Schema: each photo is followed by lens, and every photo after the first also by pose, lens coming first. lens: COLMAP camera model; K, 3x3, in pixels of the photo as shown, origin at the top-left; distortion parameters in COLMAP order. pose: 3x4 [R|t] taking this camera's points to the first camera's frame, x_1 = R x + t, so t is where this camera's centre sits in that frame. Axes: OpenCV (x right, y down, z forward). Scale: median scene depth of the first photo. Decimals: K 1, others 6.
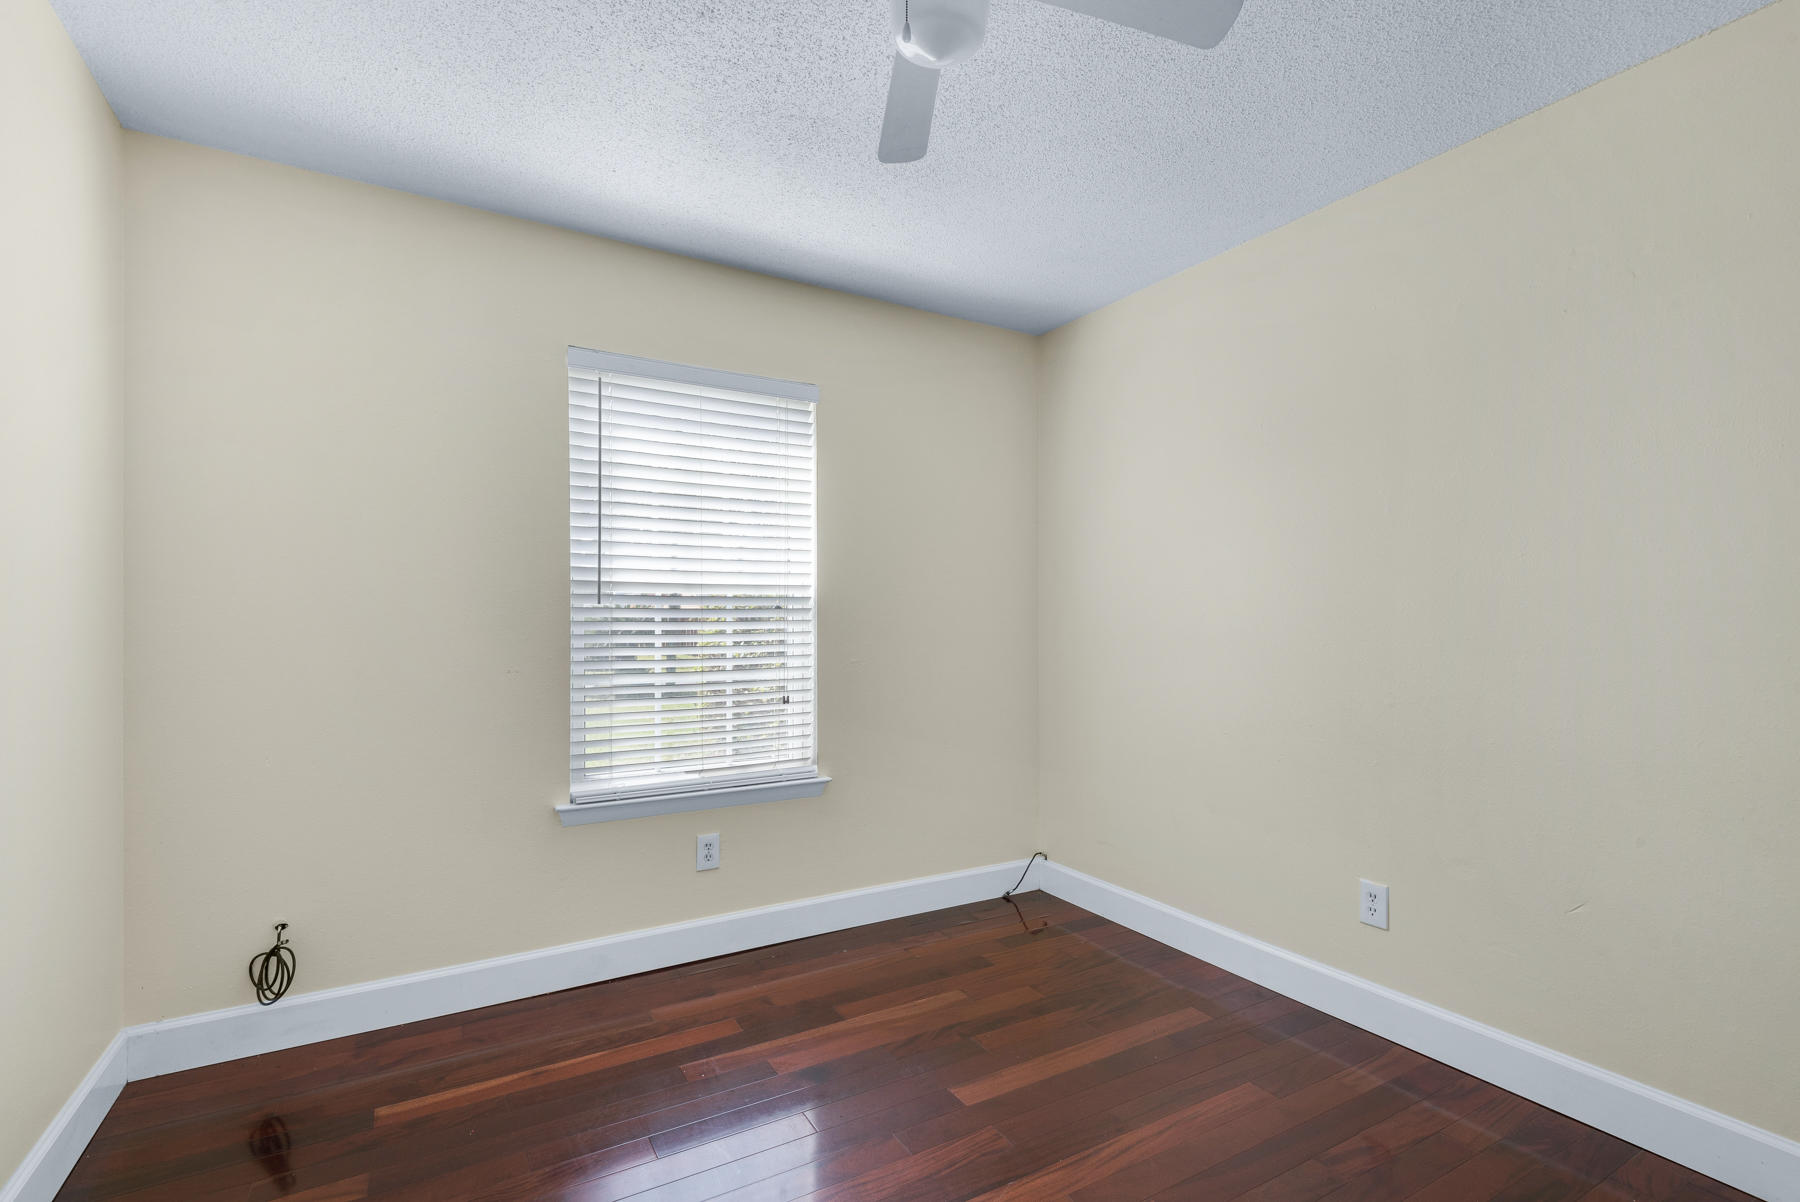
lens RADIAL K [[821.7, 0, 896.0], [0, 821.7, 611.7], [0, 0, 1]] dist [0.022859, -0.013777]
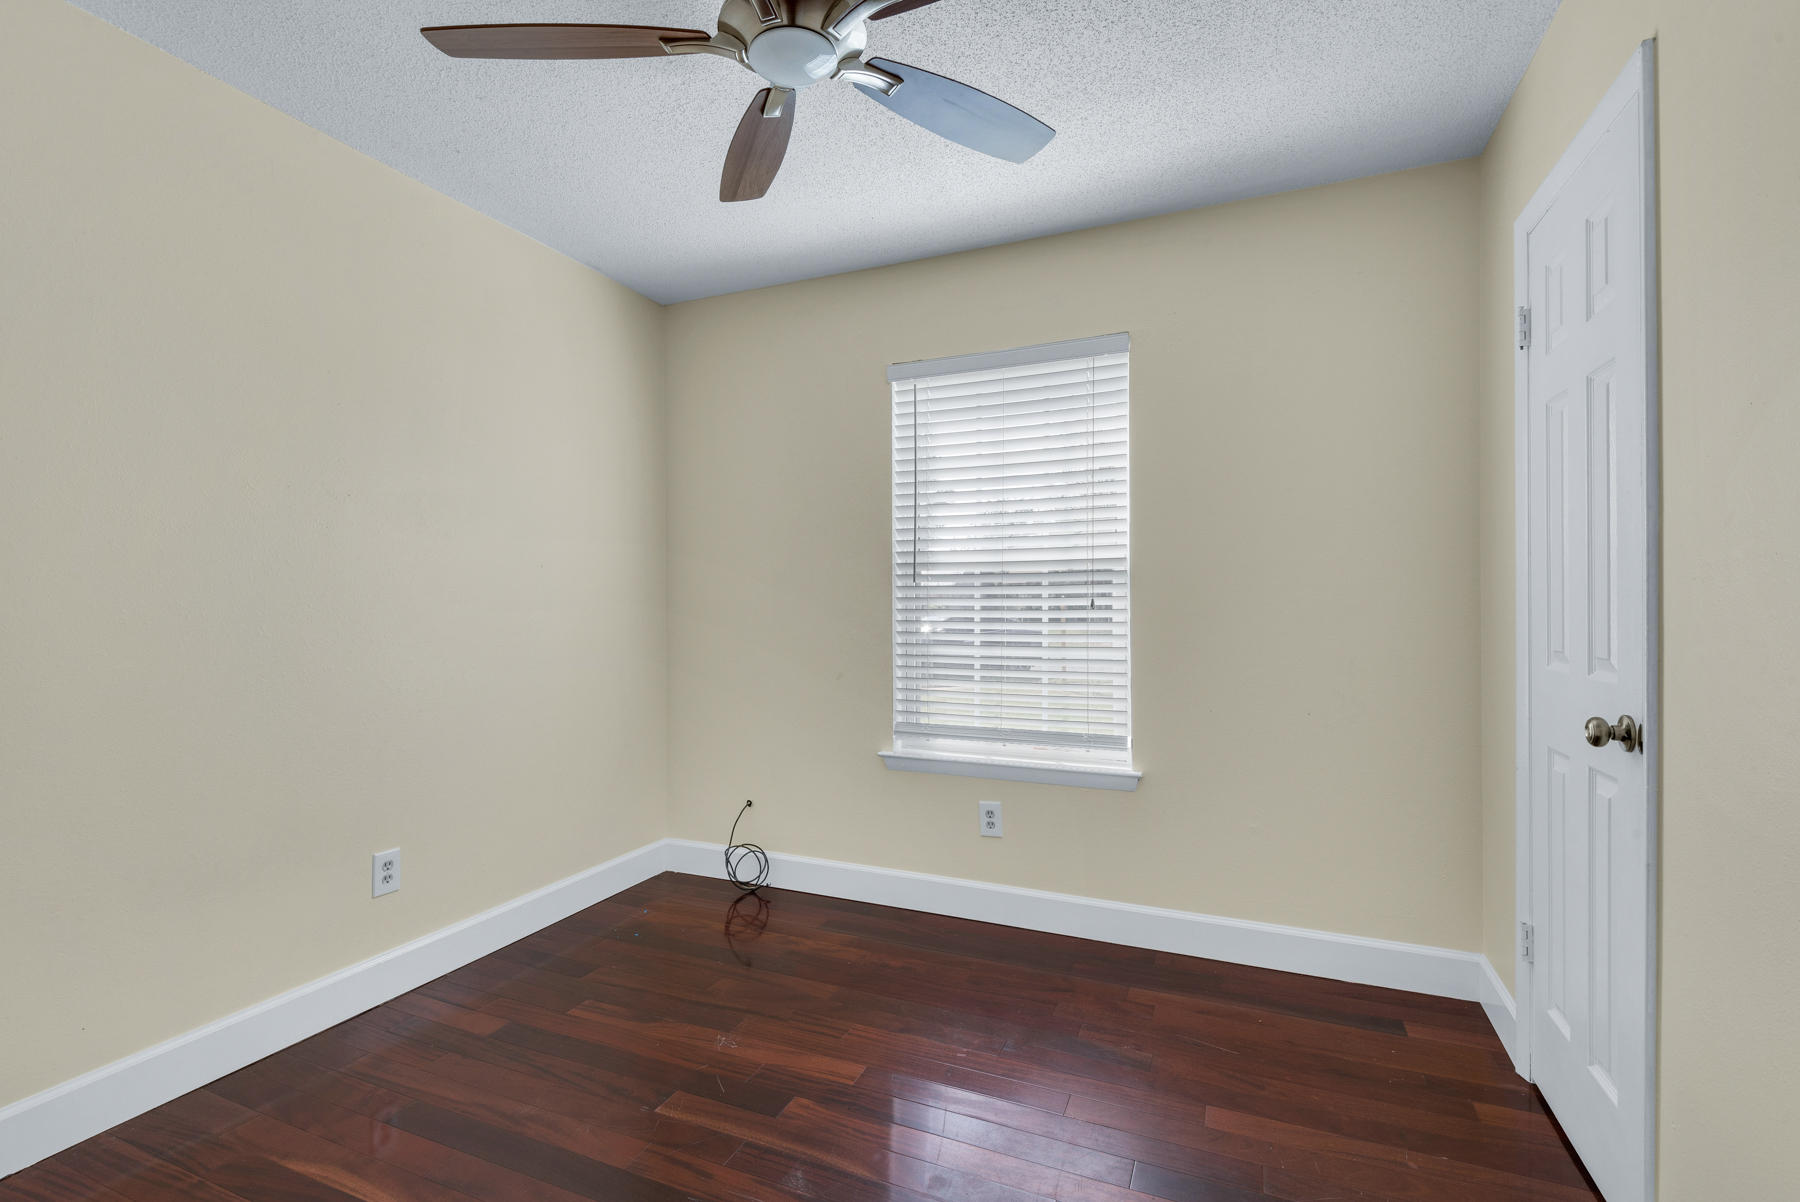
lens RADIAL K [[821.7, 0, 895.0], [0, 821.7, 595.9], [0, 0, 1]] dist [0.022859, -0.013777]
pose [[0.586517, -0.002543, -0.809933, 0.520382], [0.012296, 0.999908, 0.005764, 0.001982], [0.809844, -0.013339, 0.586494, 0.285669]]
